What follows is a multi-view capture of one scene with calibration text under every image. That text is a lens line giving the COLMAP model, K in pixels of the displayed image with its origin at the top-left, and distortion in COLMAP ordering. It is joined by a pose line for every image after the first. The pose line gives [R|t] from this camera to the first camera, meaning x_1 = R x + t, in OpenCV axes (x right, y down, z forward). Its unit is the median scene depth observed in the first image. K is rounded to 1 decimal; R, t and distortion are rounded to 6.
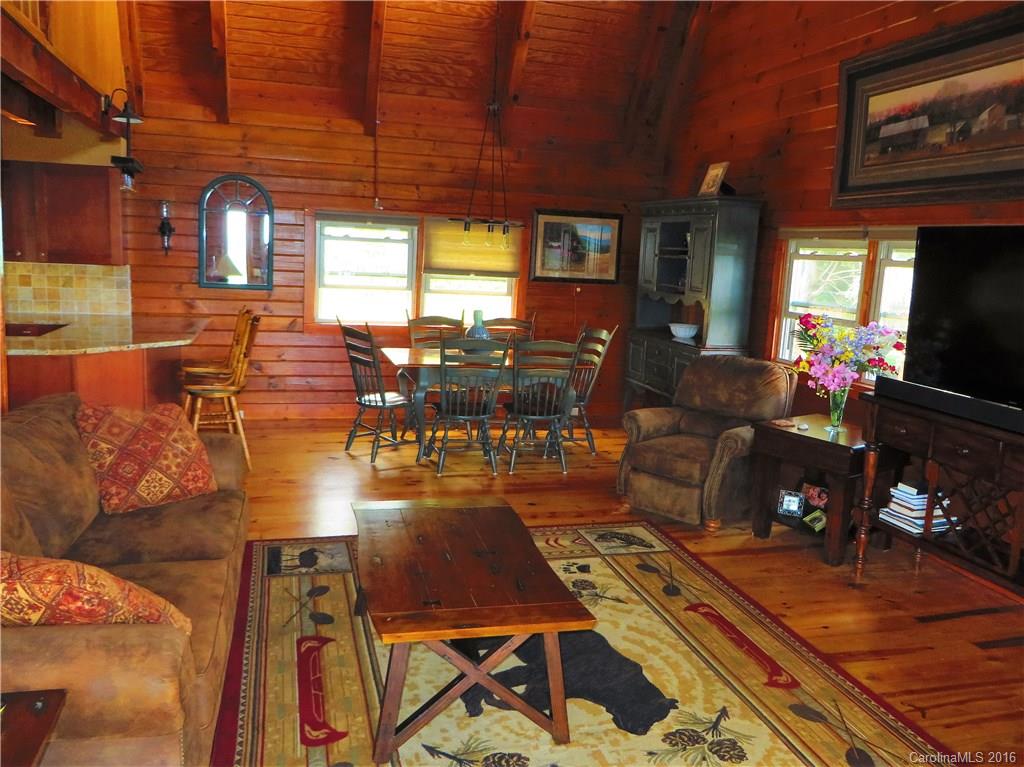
lens RADIAL K [[809.2, 0, 512.0], [0, 809.2, 383.5], [0, 0, 1]] dist [-0.017788, 0.001637]
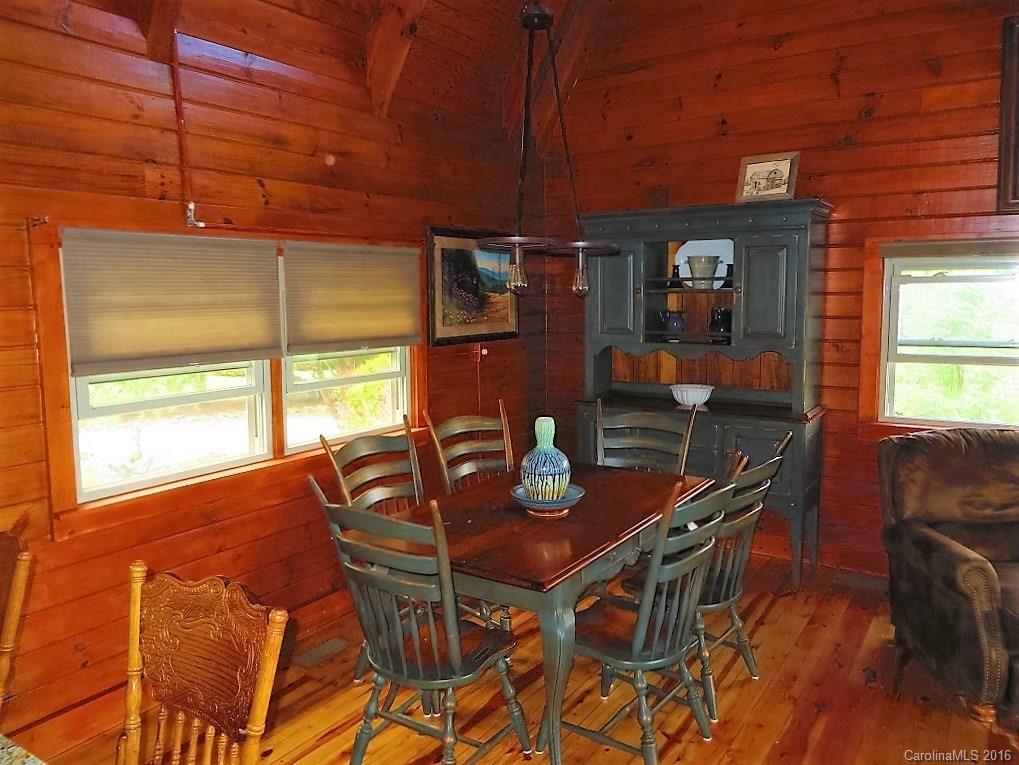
lens RADIAL K [[765.7, 0, 509.5], [0, 765.7, 382.5], [0, 0, 1]] dist [-0.020143, -0.004572]
pose [[0.758263, -0.135315, 0.637752, -0.470131], [0.155440, 0.987536, 0.024718, -0.167940], [-0.633147, 0.080389, 0.769845, 0.845595]]
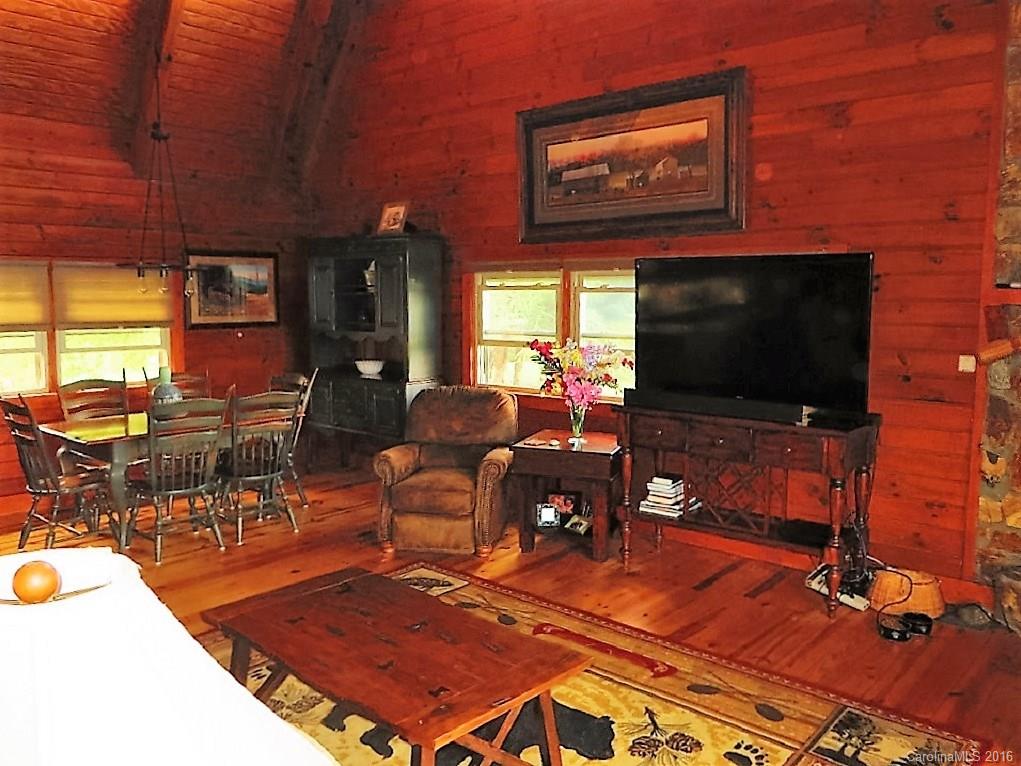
lens RADIAL K [[811.2, 0, 510.5], [0, 811.2, 383.0], [0, 0, 1]] dist [-0.015780, -0.001750]
pose [[0.840211, -0.107880, 0.531421, -0.251782], [0.129431, 0.991583, -0.003345, -0.029125], [-0.526587, 0.071592, 0.847101, 0.090831]]
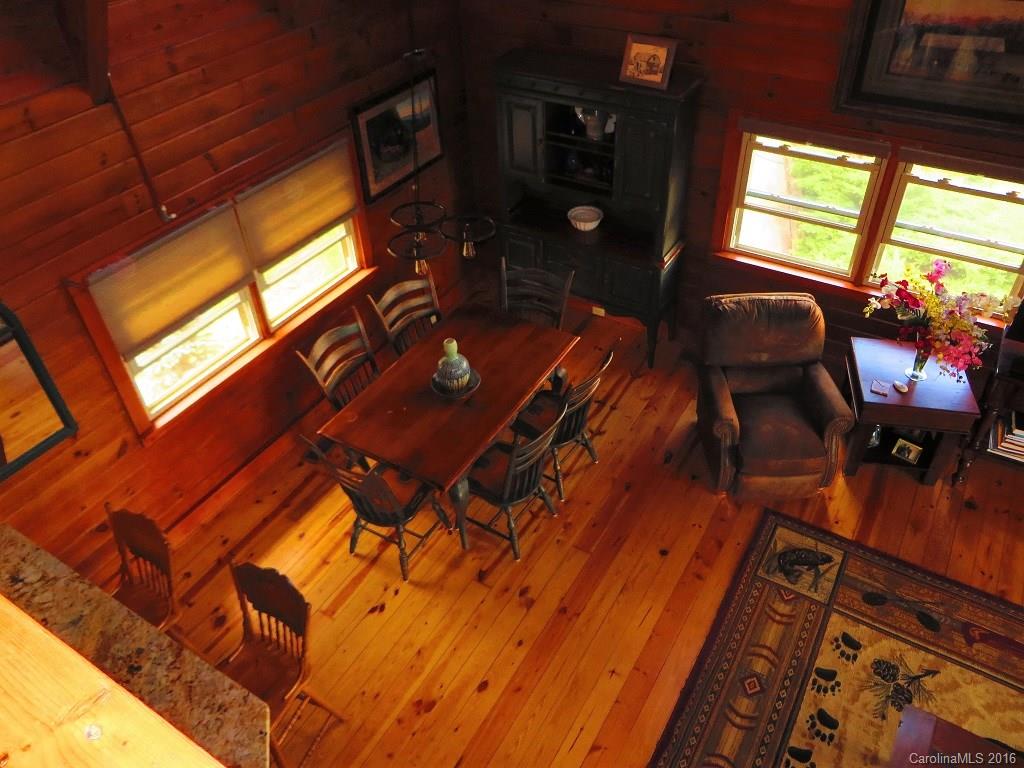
lens RADIAL K [[756.2, 0, 512.0], [0, 756.2, 384.0], [0, 0, 1]] dist [-0.007807, -0.008866]
pose [[0.732148, -0.498839, 0.463810, -0.441192], [0.185626, 0.801275, 0.568772, -0.574125], [-0.655365, -0.330330, 0.679249, 0.636365]]
